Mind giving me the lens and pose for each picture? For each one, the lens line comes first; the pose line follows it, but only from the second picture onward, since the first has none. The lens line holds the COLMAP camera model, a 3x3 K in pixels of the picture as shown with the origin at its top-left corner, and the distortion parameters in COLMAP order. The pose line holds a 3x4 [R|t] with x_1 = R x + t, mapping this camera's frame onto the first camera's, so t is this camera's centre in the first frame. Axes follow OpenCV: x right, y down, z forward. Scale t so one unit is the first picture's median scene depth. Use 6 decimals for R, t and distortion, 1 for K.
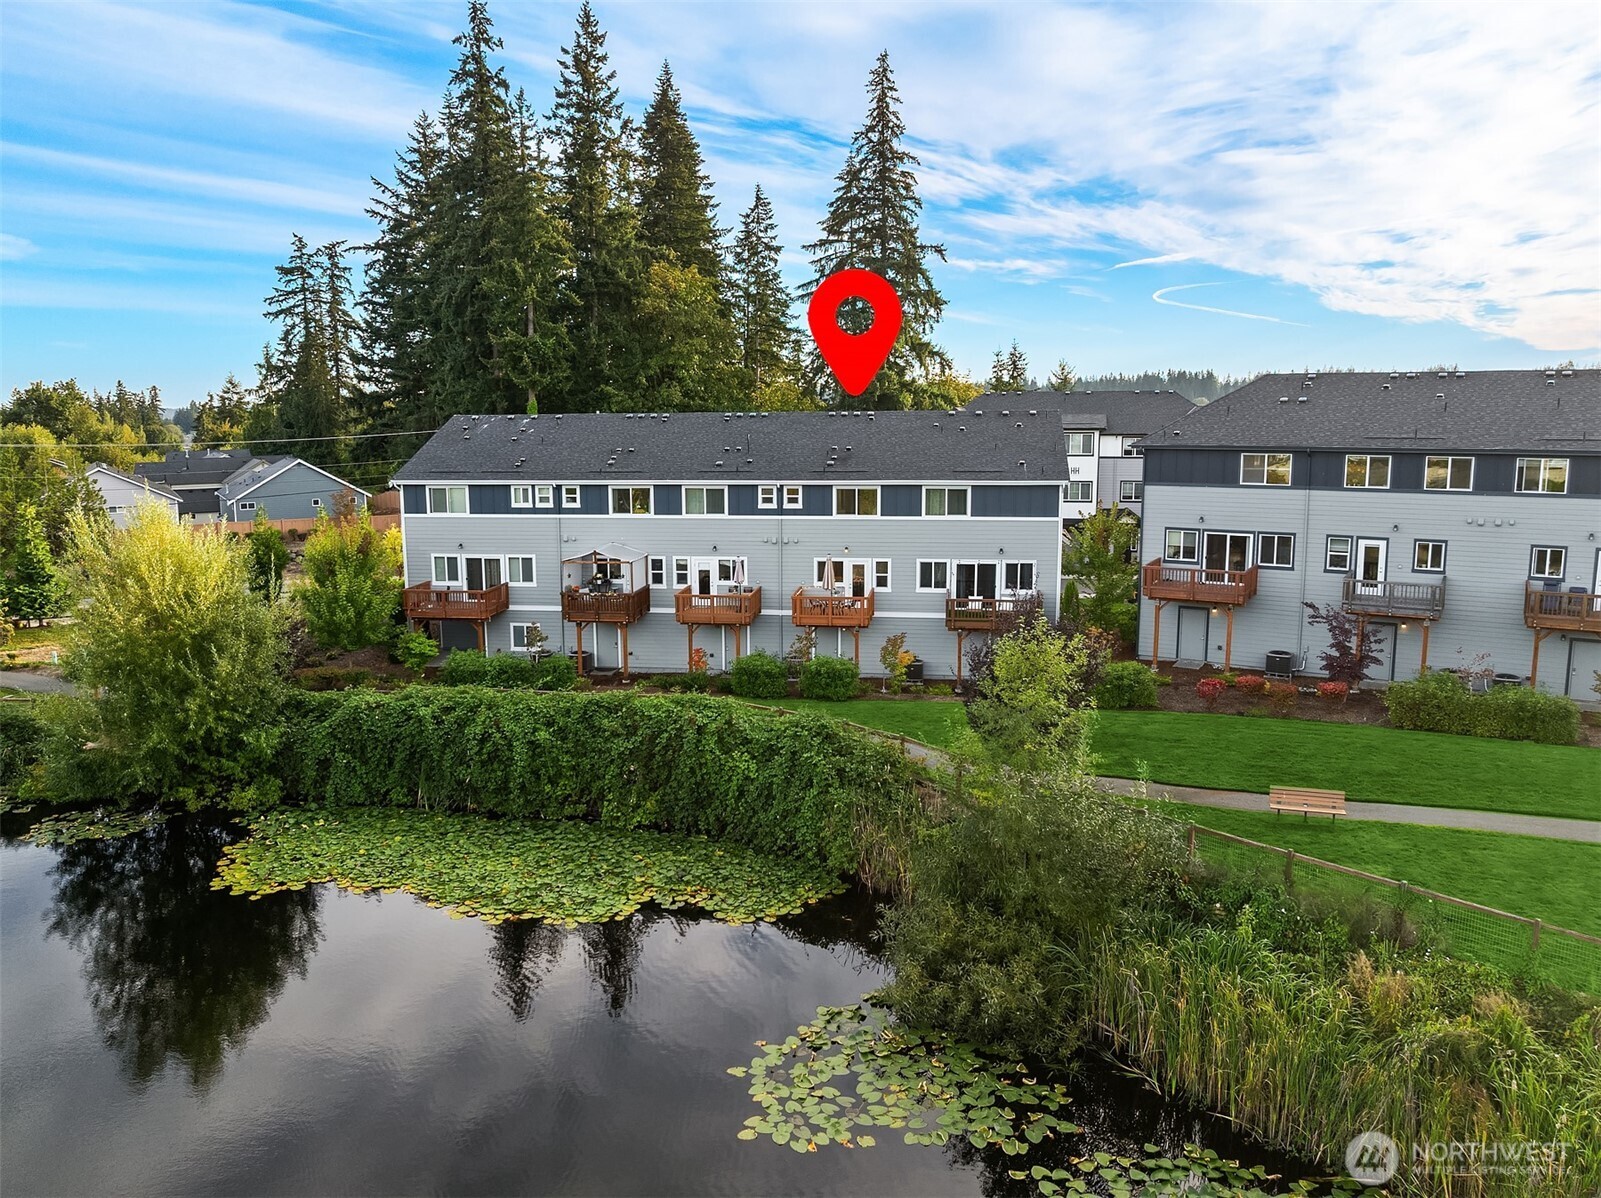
lens RADIAL K [[1132.8, 0, 797.9], [0, 1132.8, 598.3], [0, 0, 1]] dist [-0.032509, -0.002921]
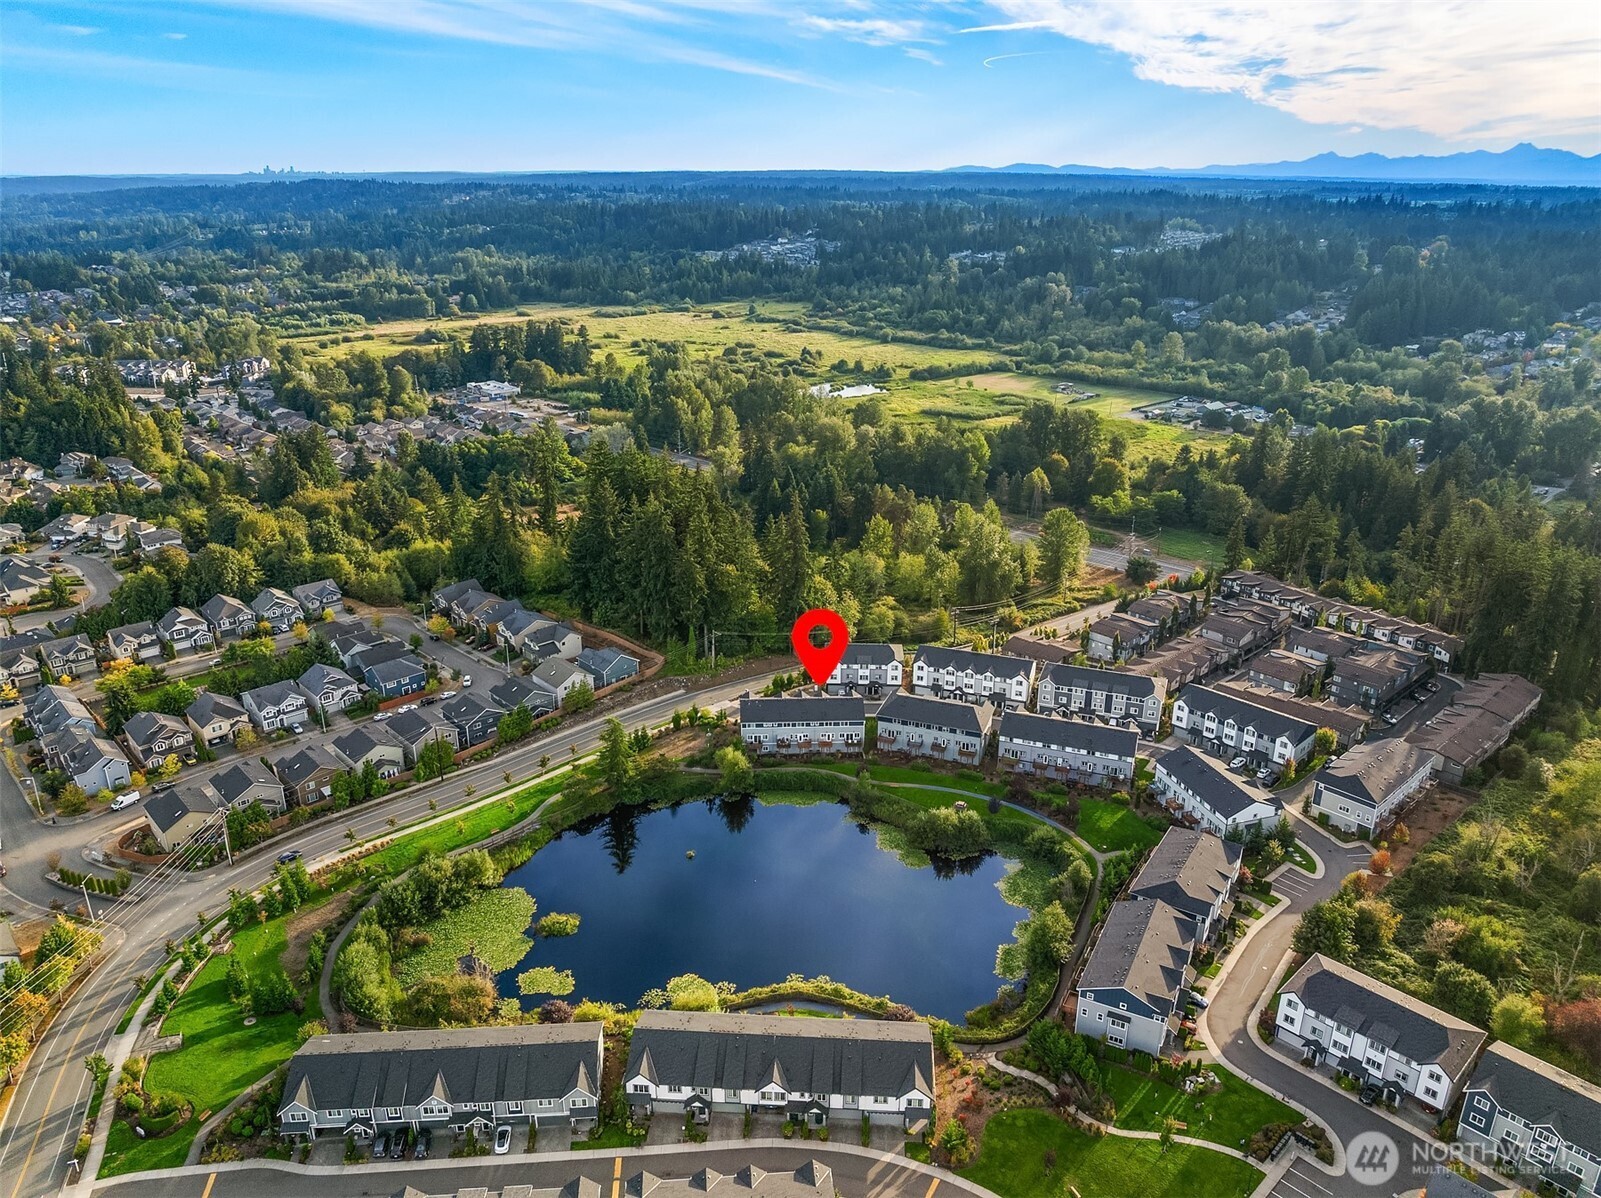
lens RADIAL K [[1132.8, 0, 783.3], [0, 1132.8, 595.0], [0, 0, 1]] dist [-0.032509, -0.002921]
pose [[0.981953, -0.058752, 0.179770, -1.283113], [0.024724, 0.982246, 0.185962, -1.987361], [-0.187504, -0.178161, 0.965971, -4.800050]]
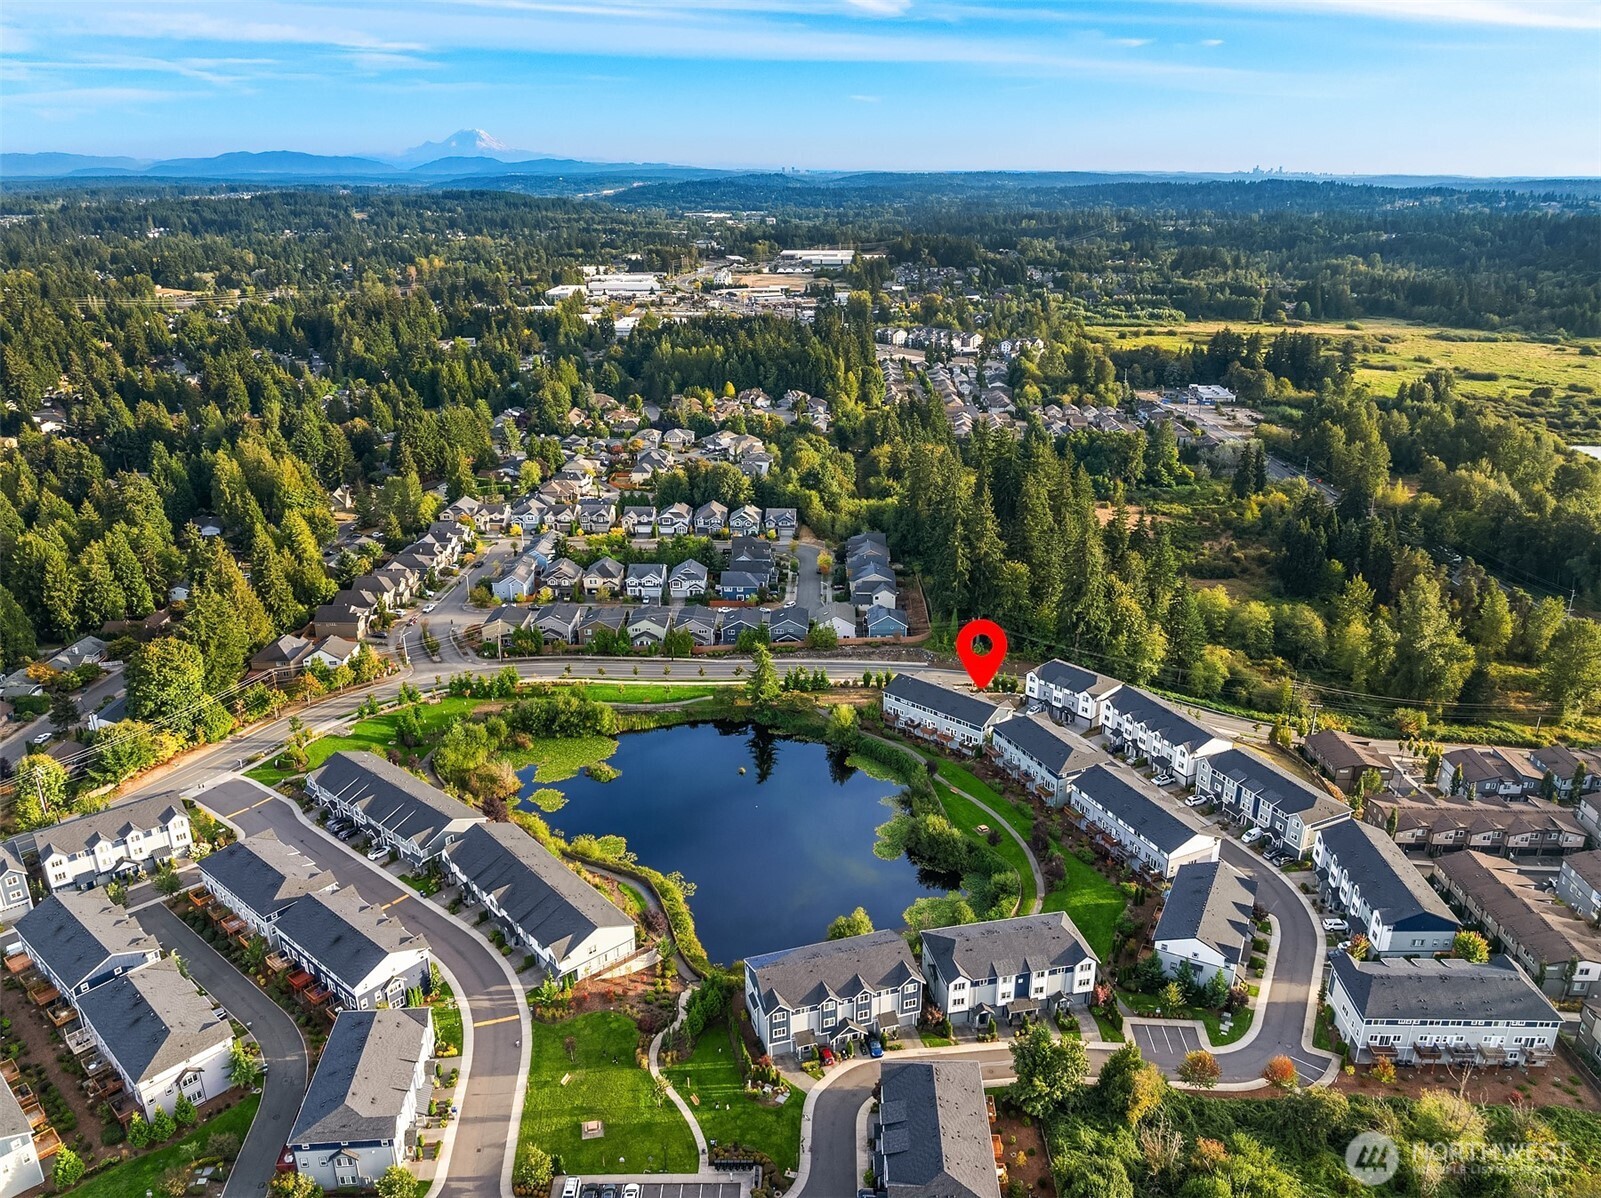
lens RADIAL K [[1132.8, 0, 791.2], [0, 1132.8, 593.4], [0, 0, 1]] dist [-0.032509, -0.002921]
pose [[0.835703, 0.198767, -0.511949, 2.409381], [-0.100423, 0.971795, 0.213375, -2.050976], [0.539922, -0.126907, 0.832093, -4.558653]]
